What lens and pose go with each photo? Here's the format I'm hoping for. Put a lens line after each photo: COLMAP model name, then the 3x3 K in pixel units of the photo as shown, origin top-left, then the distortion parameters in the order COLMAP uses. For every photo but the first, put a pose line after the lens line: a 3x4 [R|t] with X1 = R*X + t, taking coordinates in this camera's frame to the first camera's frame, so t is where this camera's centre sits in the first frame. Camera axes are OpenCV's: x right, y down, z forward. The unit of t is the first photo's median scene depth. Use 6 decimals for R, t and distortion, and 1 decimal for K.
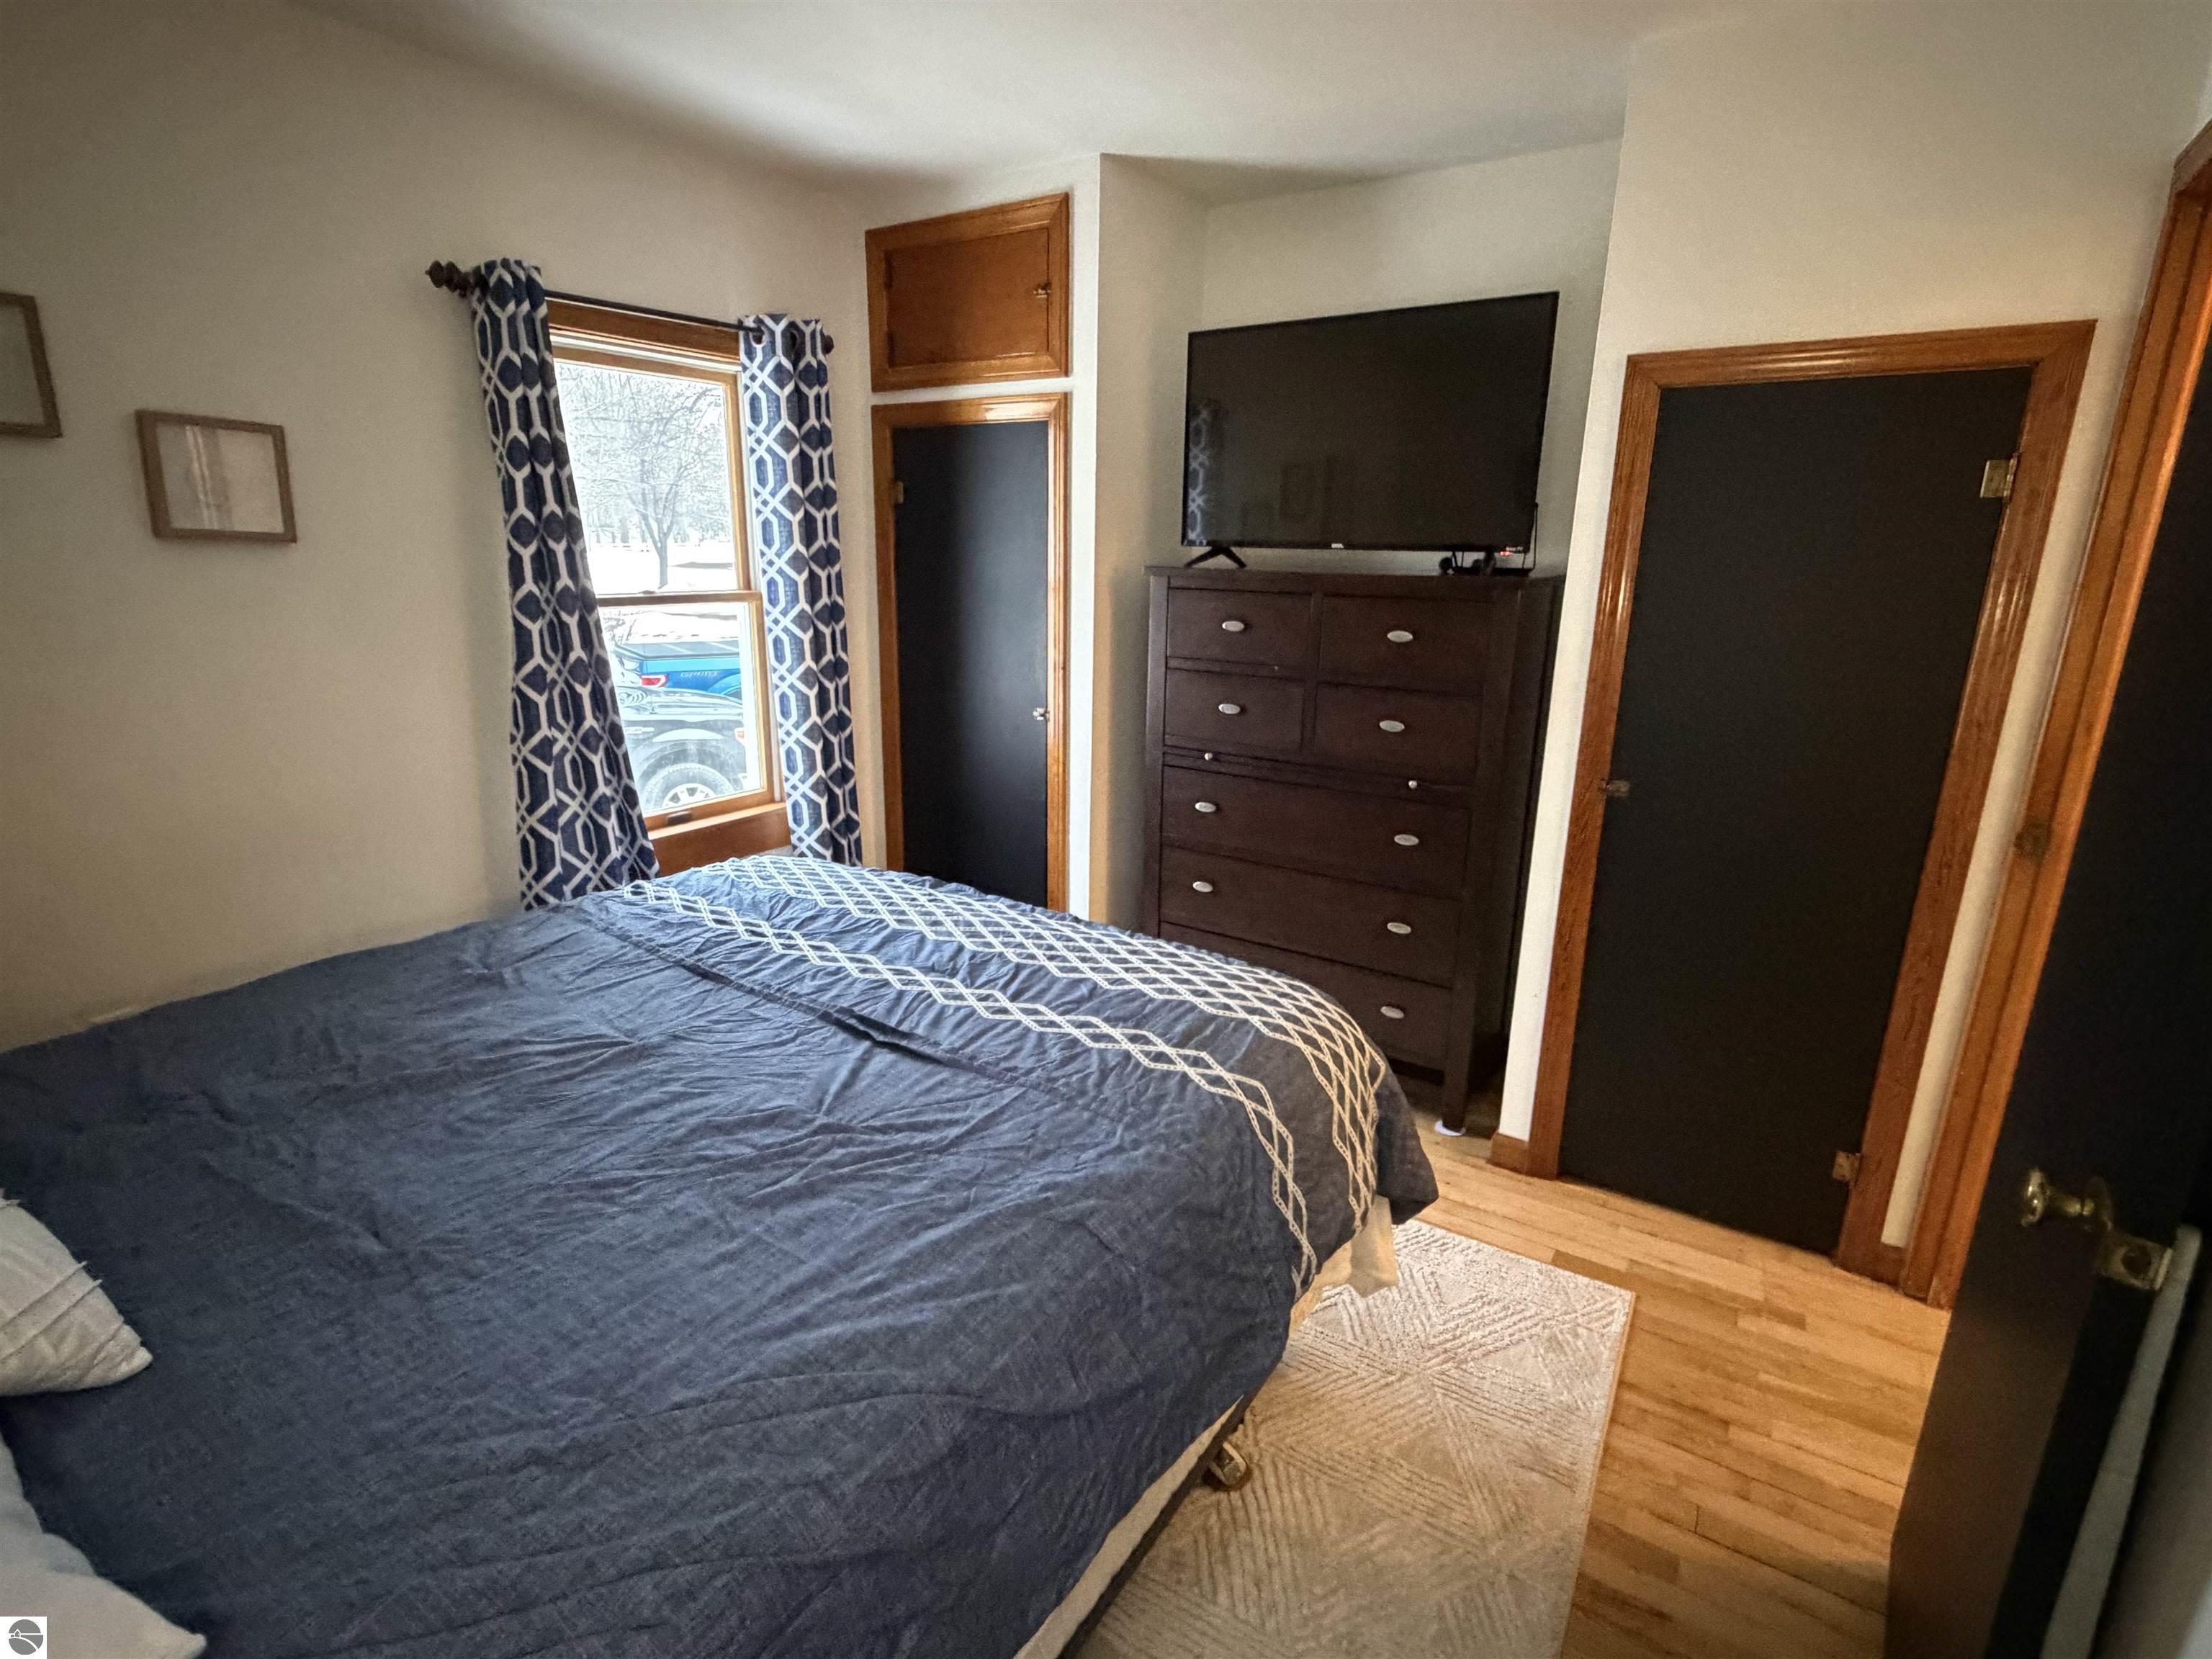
lens RADIAL K [[1101.3, 0, 1110.6], [0, 1101.3, 839.1], [0, 0, 1]] dist [0.003069, -0.001362]
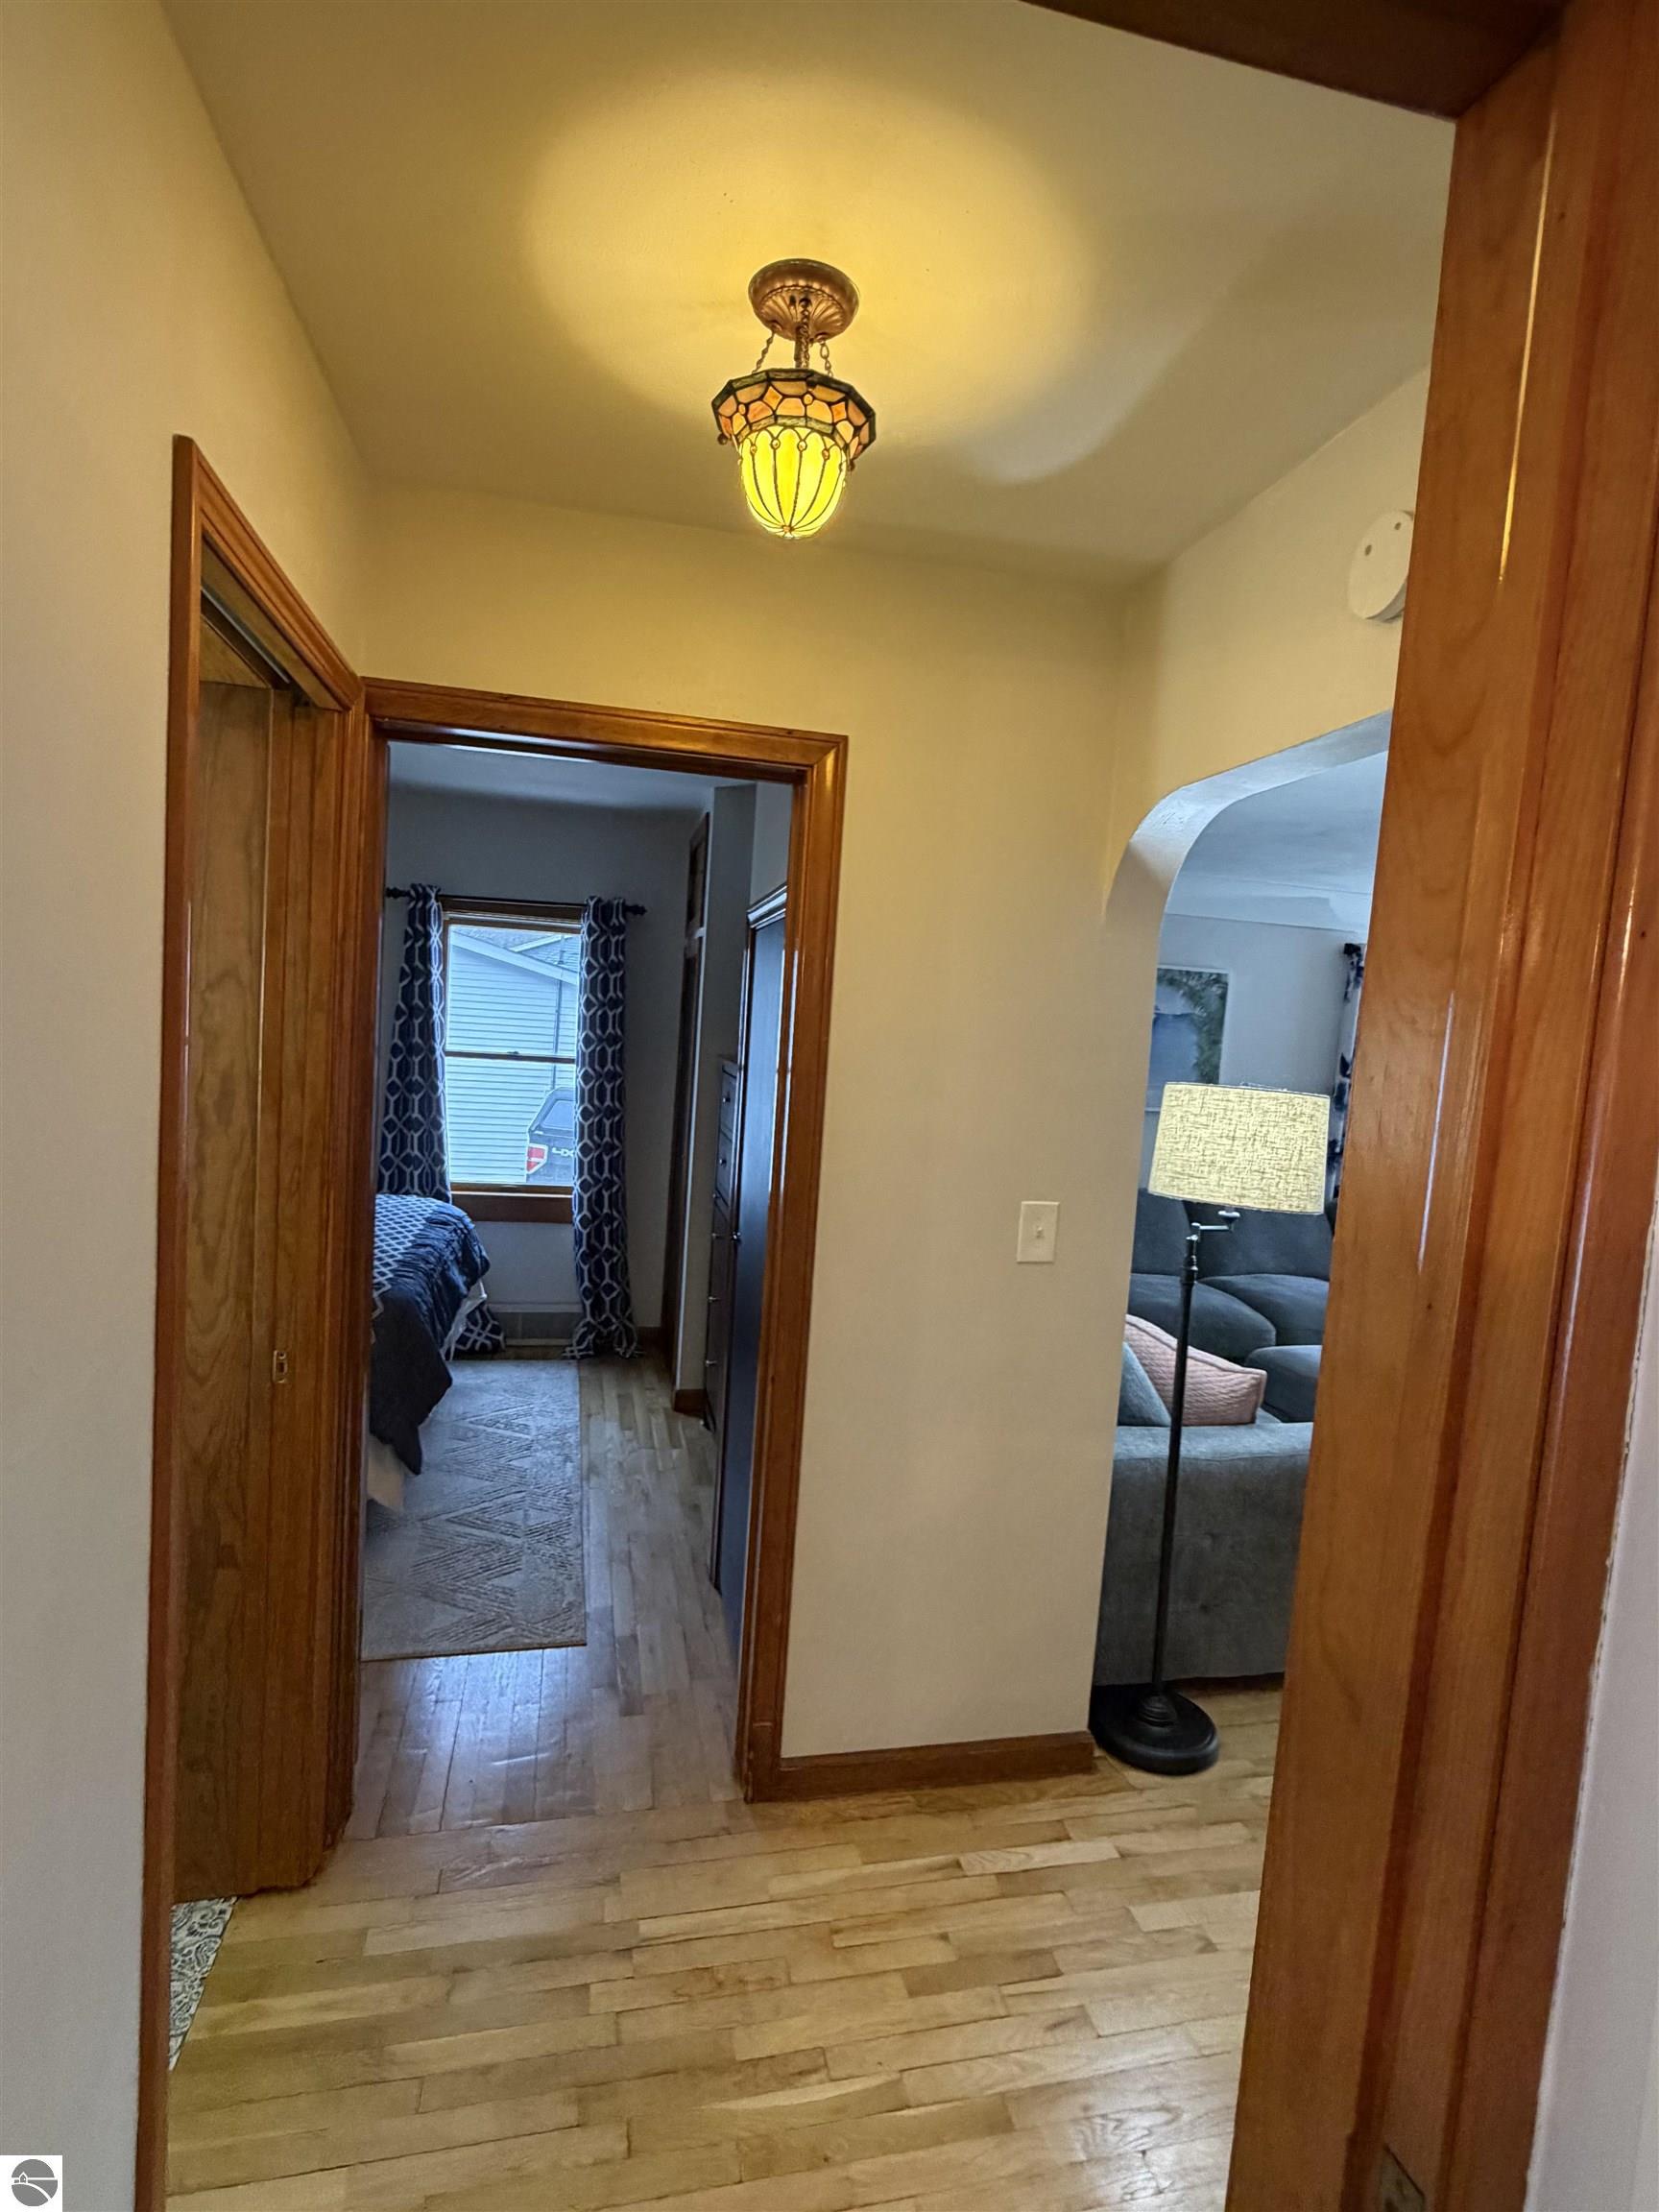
lens RADIAL K [[1101.3, 0, 828.2], [0, 1101.3, 1100.7], [0, 0, 1]] dist [0.003069, -0.001362]
pose [[0.703867, 0.090744, -0.704512, 1.707778], [-0.242025, 0.963098, -0.117752, -0.103073], [0.667829, 0.253392, 0.699855, 0.227919]]
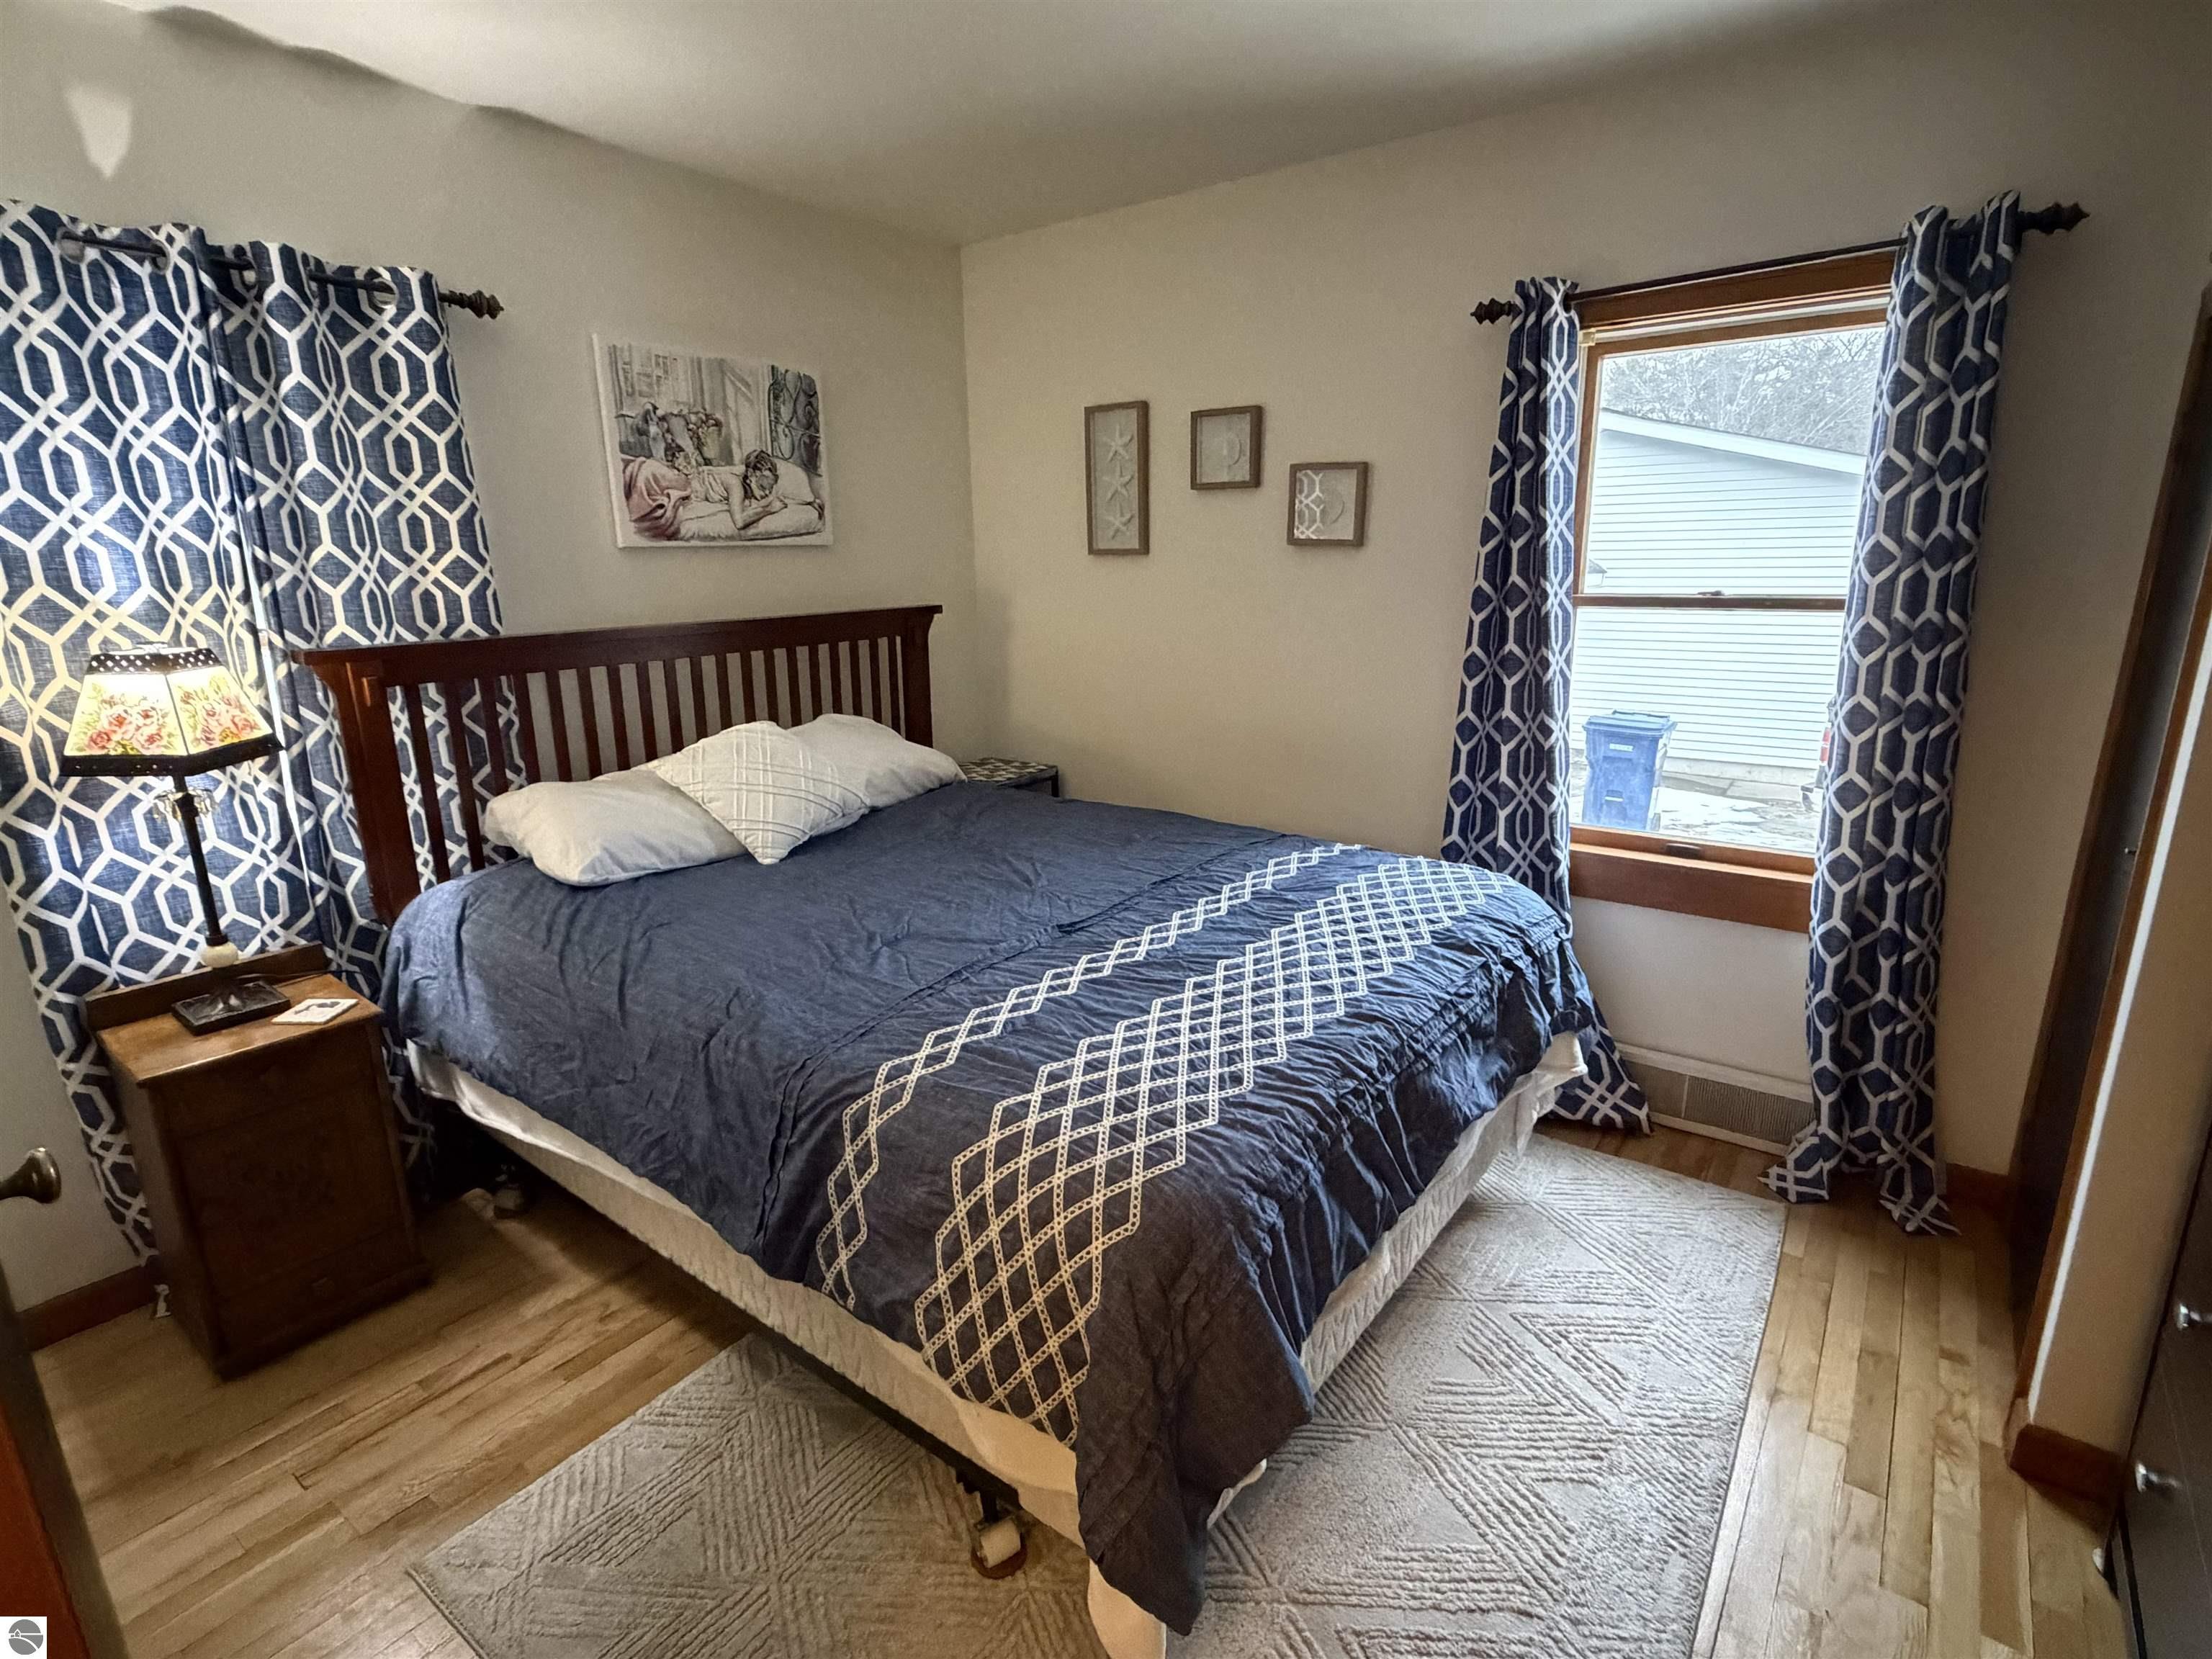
lens RADIAL K [[1101.3, 0, 1098.0], [0, 1101.3, 838.8], [0, 0, 1]] dist [0.003069, -0.001362]
pose [[-0.085296, 0.246499, -0.965382, 0.795074], [-0.237992, 0.935826, 0.259980, -0.228353], [0.967515, 0.251928, -0.021157, 0.892677]]
